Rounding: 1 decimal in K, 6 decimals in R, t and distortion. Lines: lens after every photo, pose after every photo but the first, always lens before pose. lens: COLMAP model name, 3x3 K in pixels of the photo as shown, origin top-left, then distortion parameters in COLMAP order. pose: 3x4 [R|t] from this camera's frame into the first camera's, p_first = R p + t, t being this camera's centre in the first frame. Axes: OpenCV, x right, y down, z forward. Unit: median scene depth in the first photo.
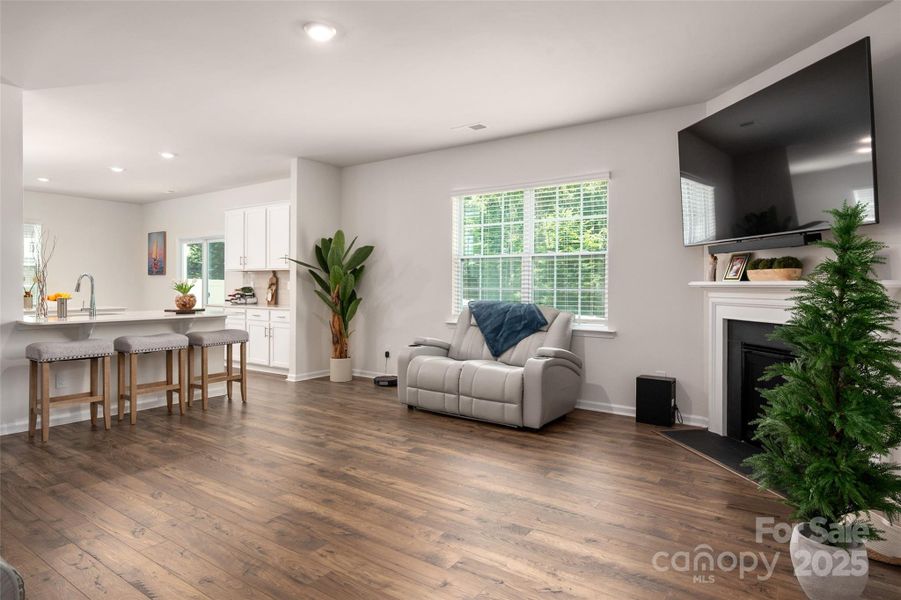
lens RADIAL K [[514.4, 0, 459.0], [0, 514.4, 284.8], [0, 0, 1]] dist [-0.001123, -0.000156]
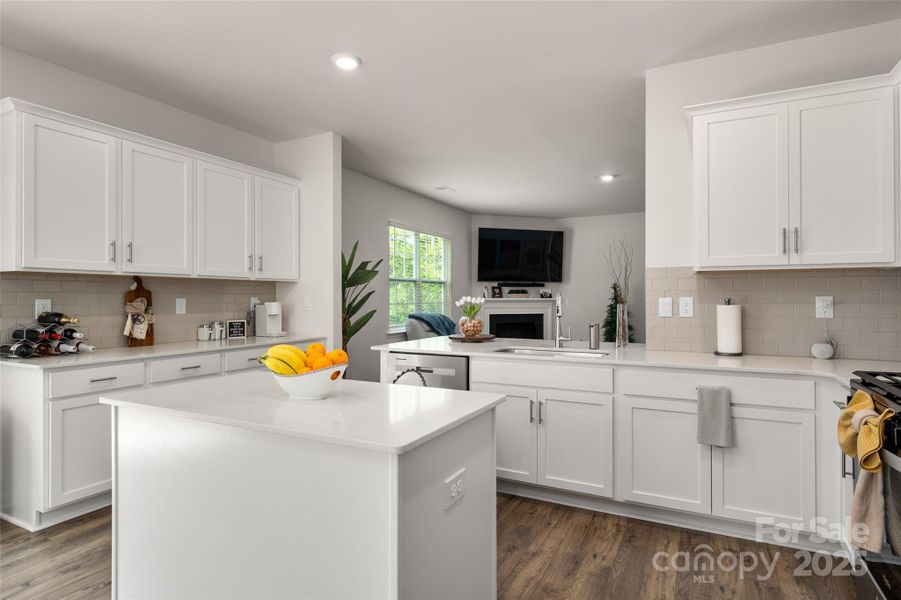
lens RADIAL K [[474.7, 0, 450.5], [0, 474.7, 300.0], [0, 0, 1]] dist [-0.001000, -0.000019]
pose [[-0.128702, -0.009136, 0.991641, -0.827816], [-0.000478, 0.999958, 0.009151, -0.009577], [-0.991683, 0.000703, -0.128701, 0.756402]]
